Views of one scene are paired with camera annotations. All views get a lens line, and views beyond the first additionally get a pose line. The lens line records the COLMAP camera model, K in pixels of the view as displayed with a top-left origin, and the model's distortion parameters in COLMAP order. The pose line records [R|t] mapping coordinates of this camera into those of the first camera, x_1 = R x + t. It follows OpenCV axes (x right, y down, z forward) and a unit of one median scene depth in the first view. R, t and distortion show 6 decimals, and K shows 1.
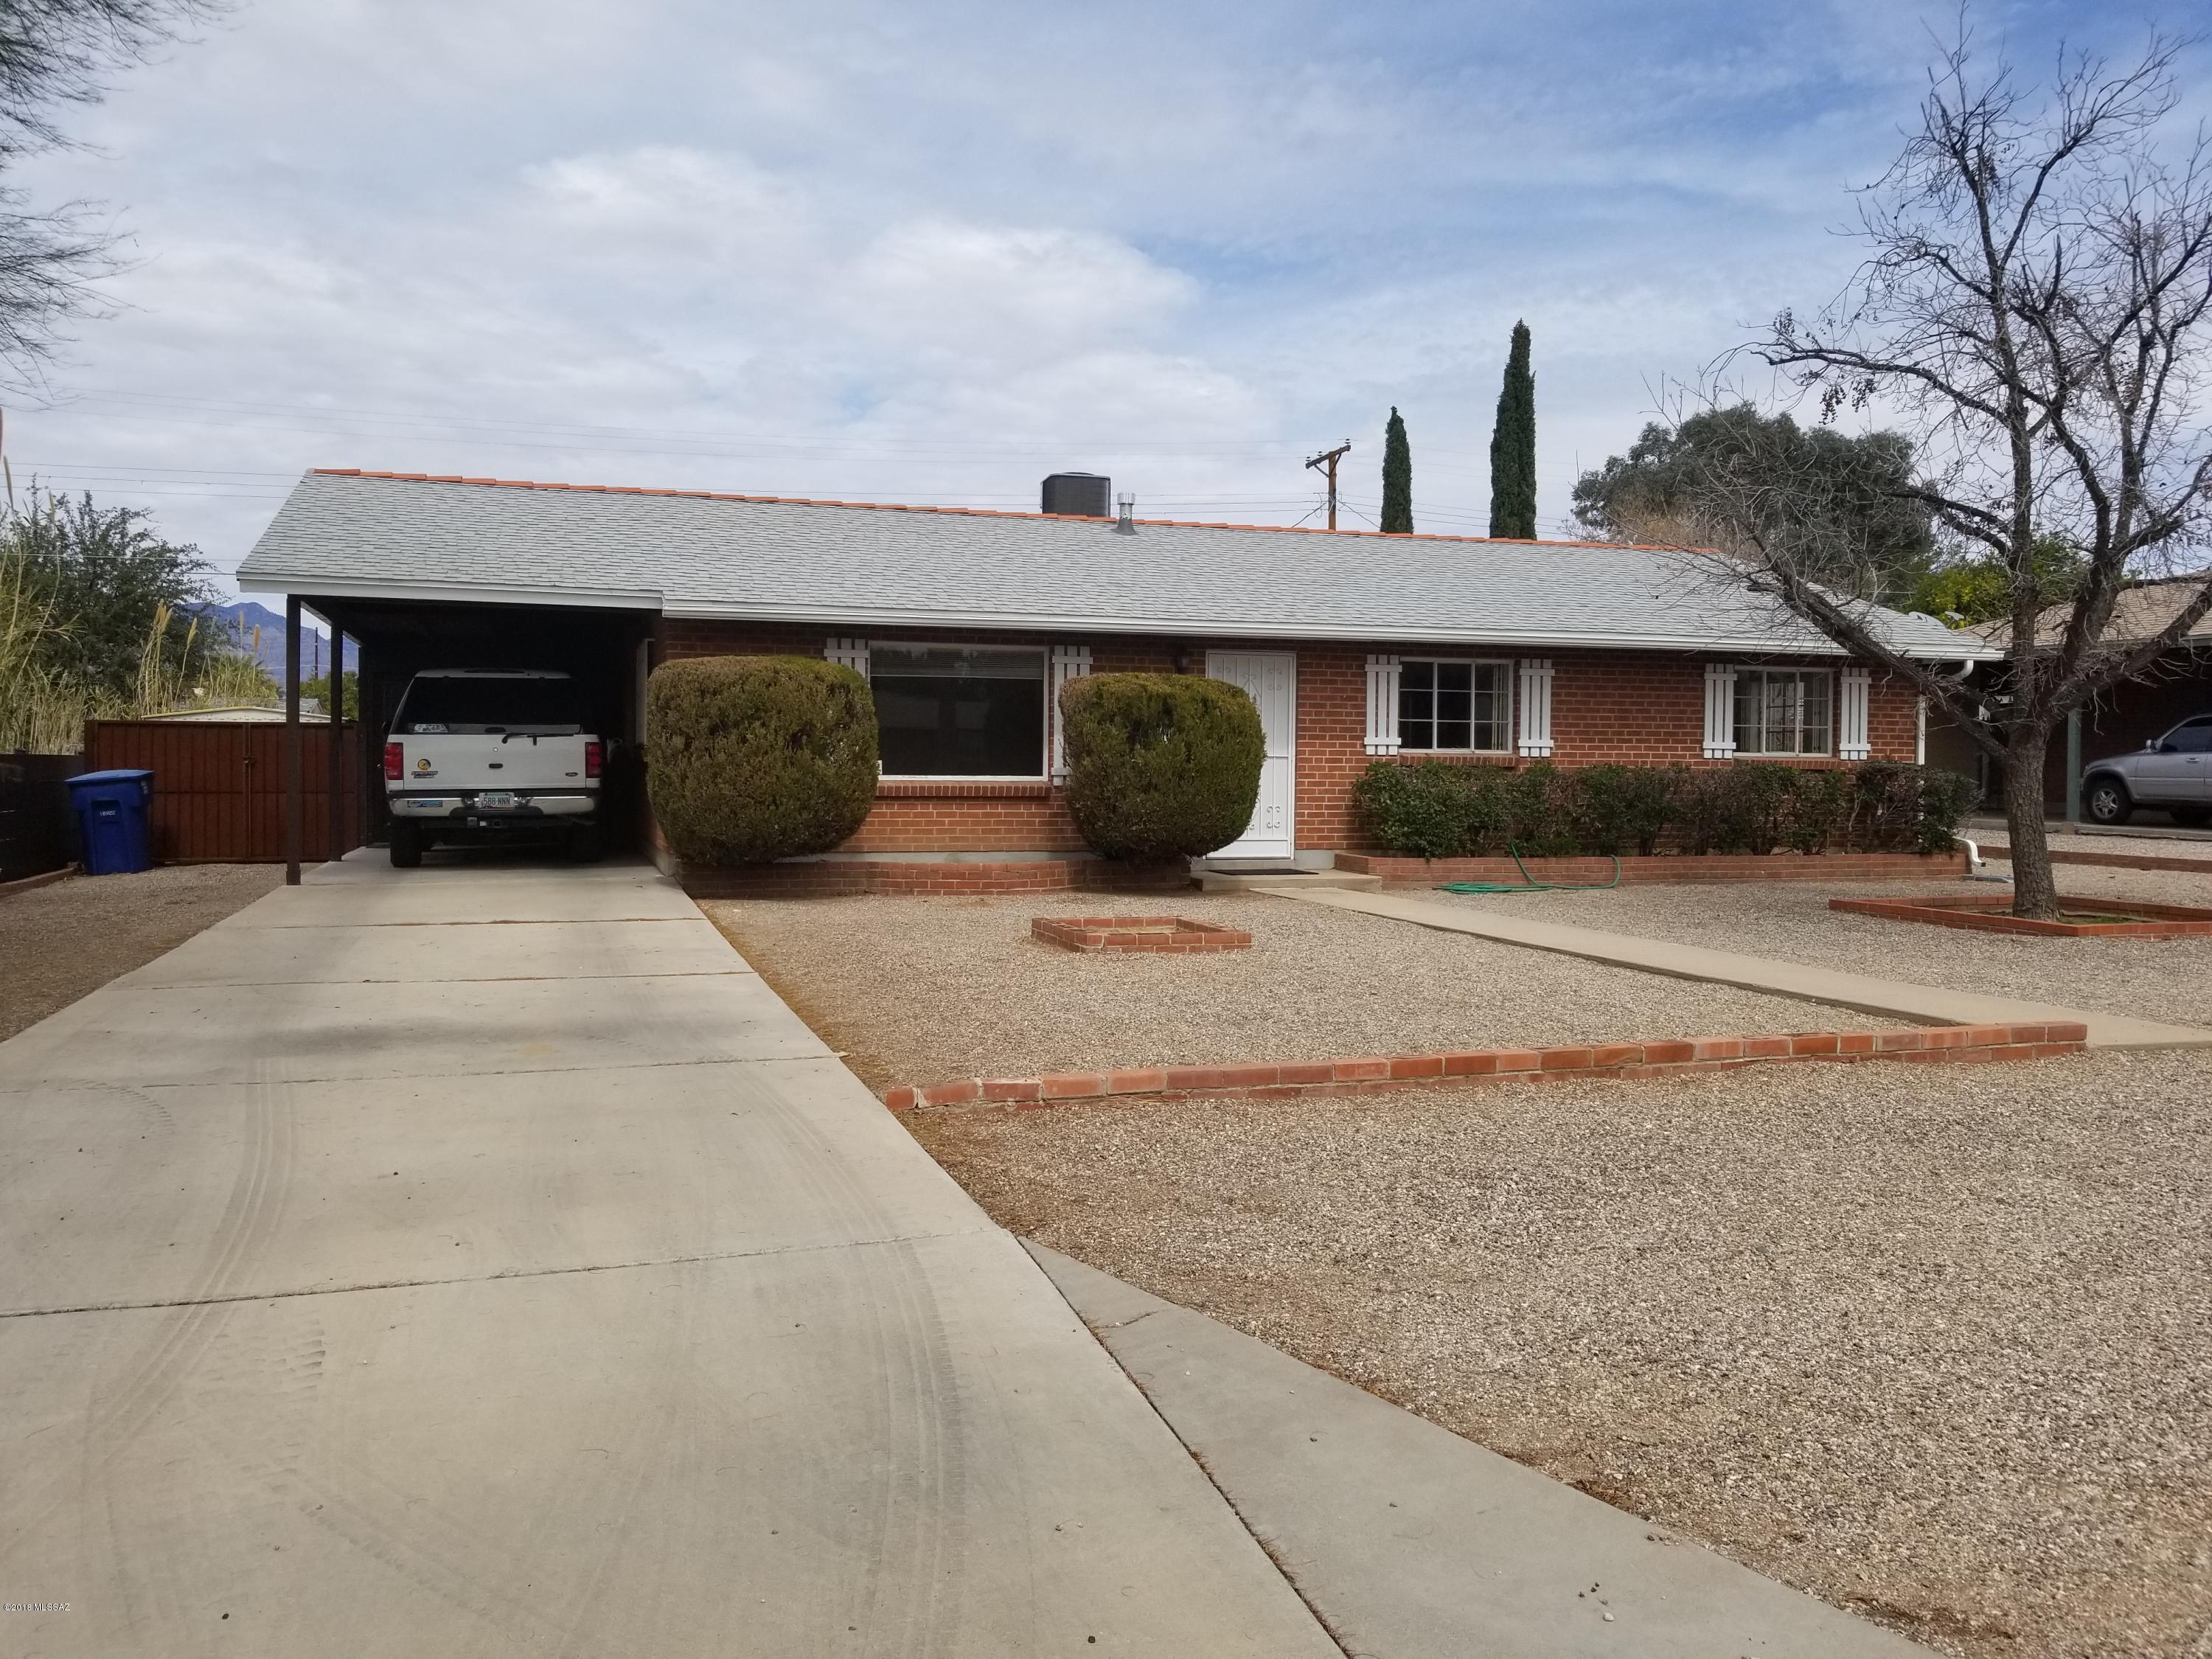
lens RADIAL K [[1758.4, 0, 1112.7], [0, 1758.4, 785.7], [0, 0, 1]] dist [0.092155, -0.158602]
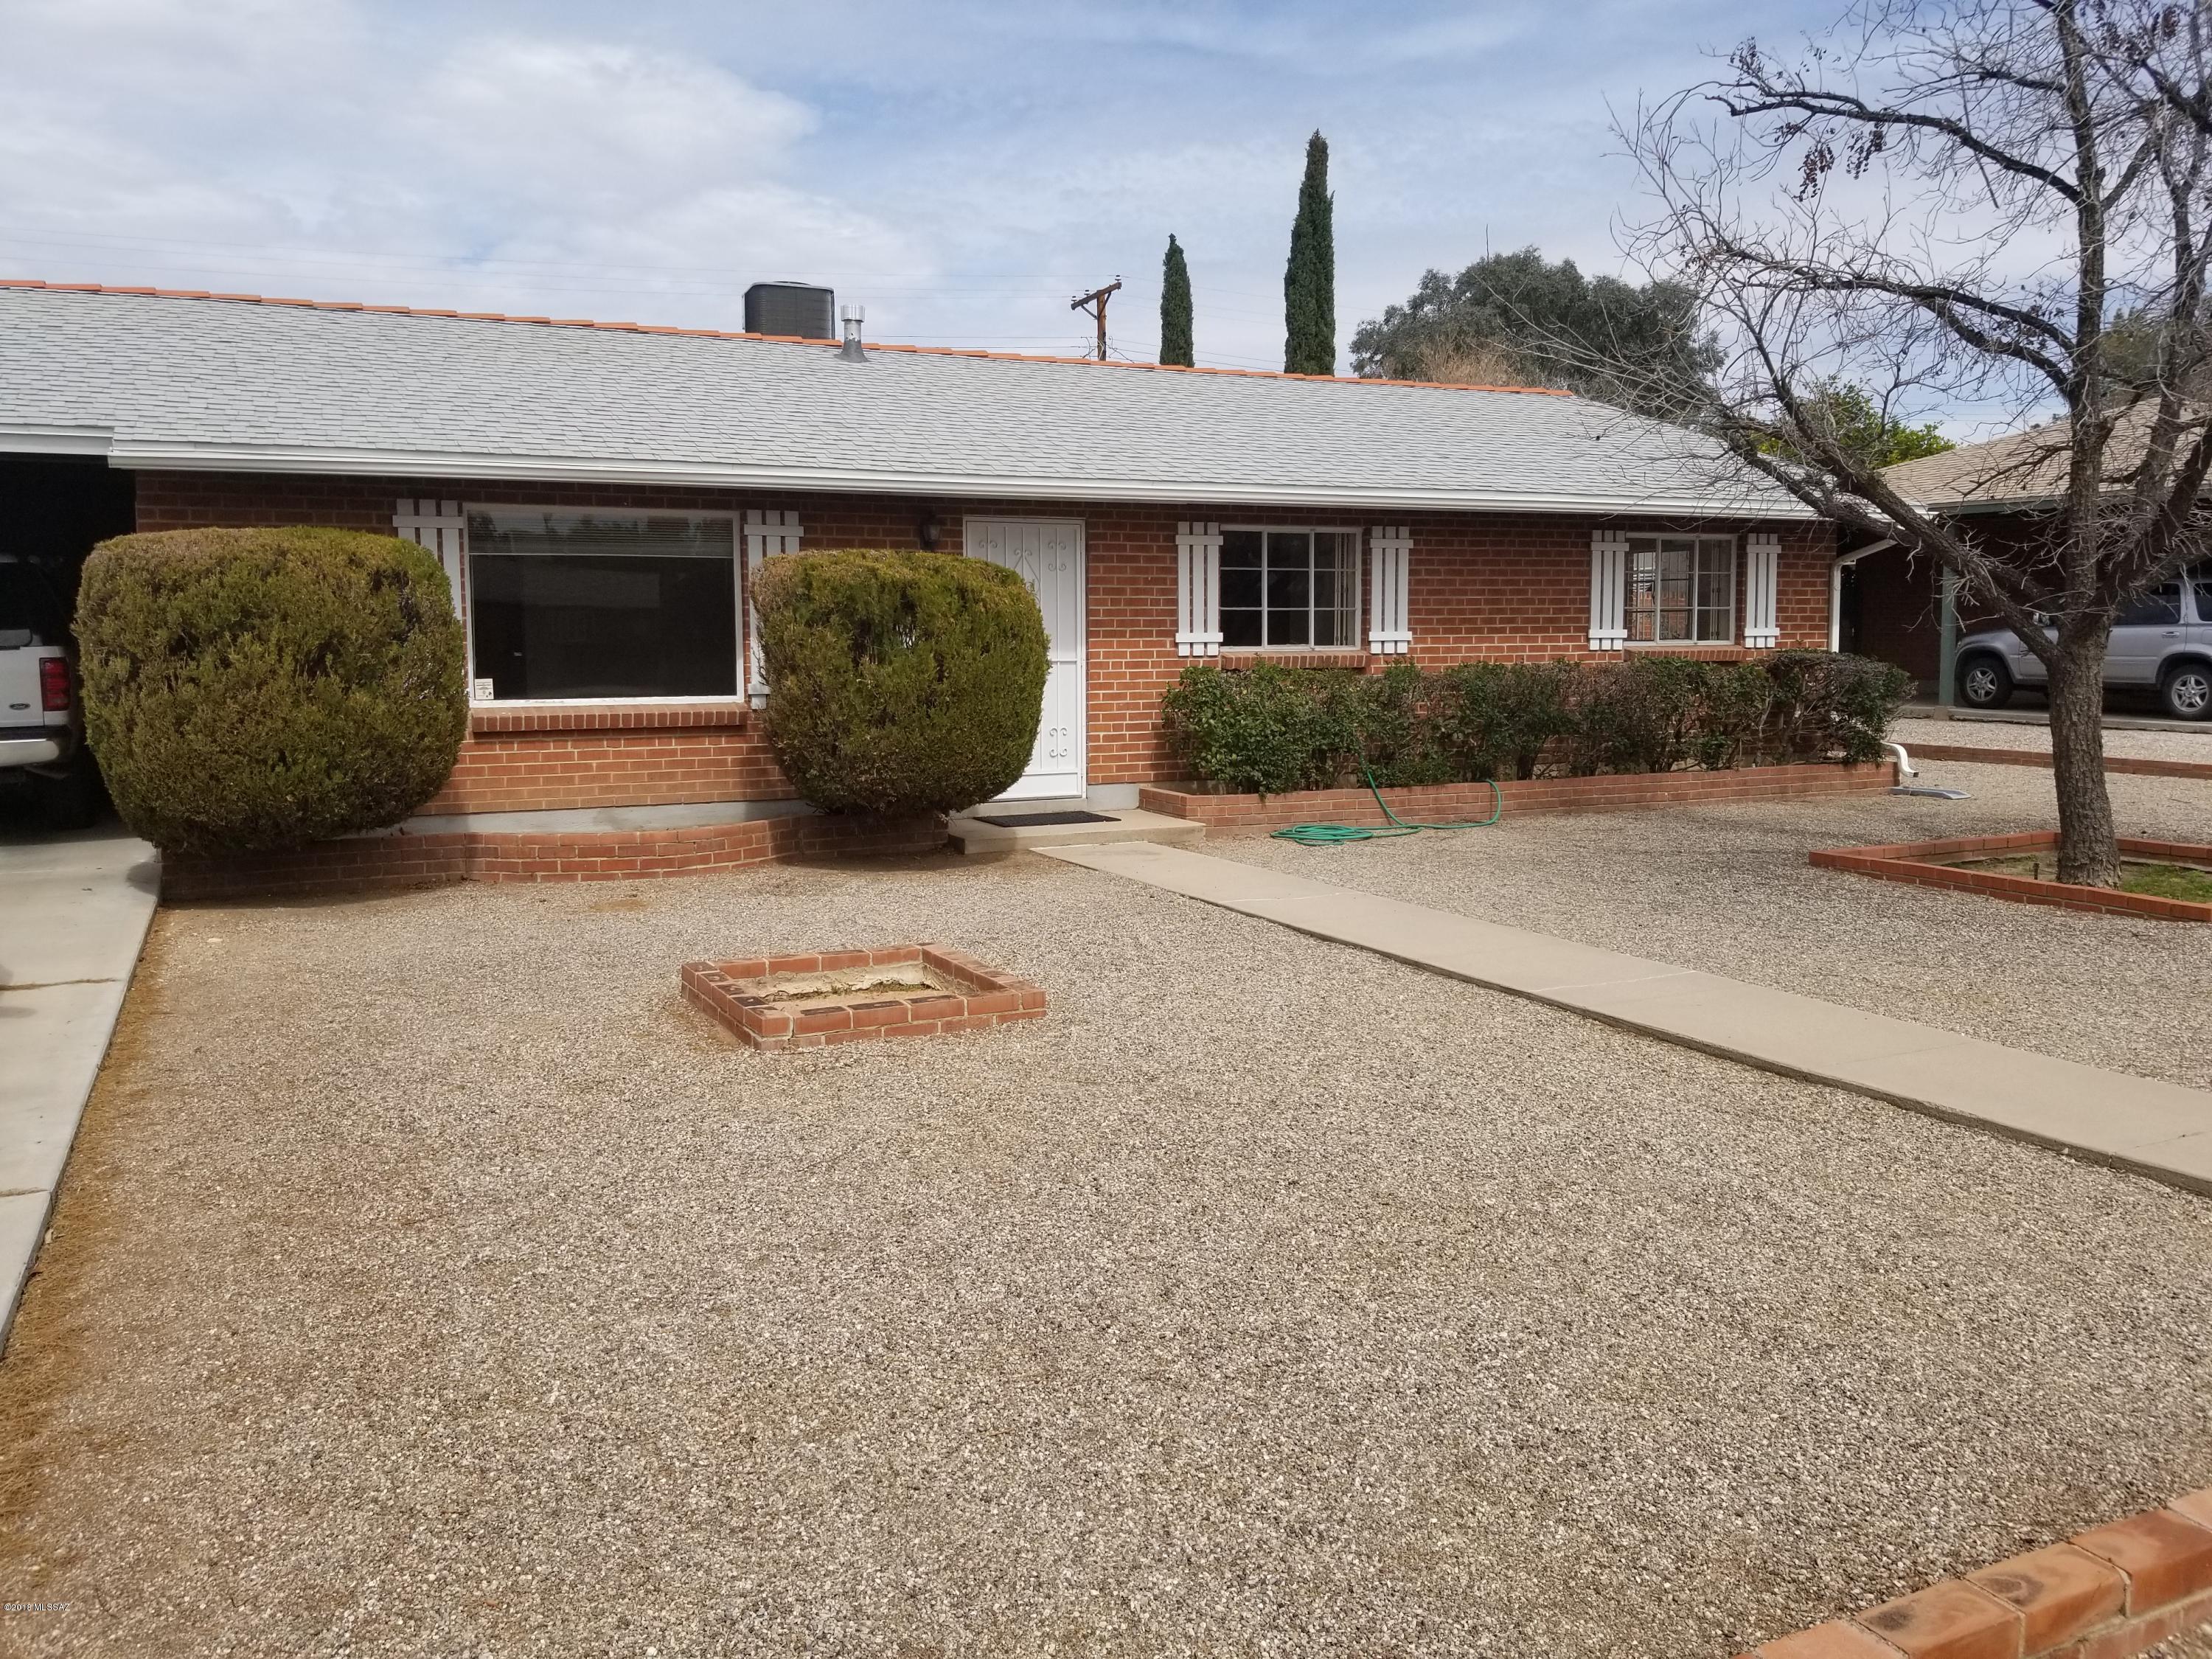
lens RADIAL K [[1758.4, 0, 1112.7], [0, 1758.4, 785.7], [0, 0, 1]] dist [0.092155, -0.158602]
pose [[0.990920, -0.024761, 0.132153, 0.015189], [0.014662, 0.996935, 0.076852, -0.020802], [-0.133651, -0.074217, 0.988246, 0.258012]]
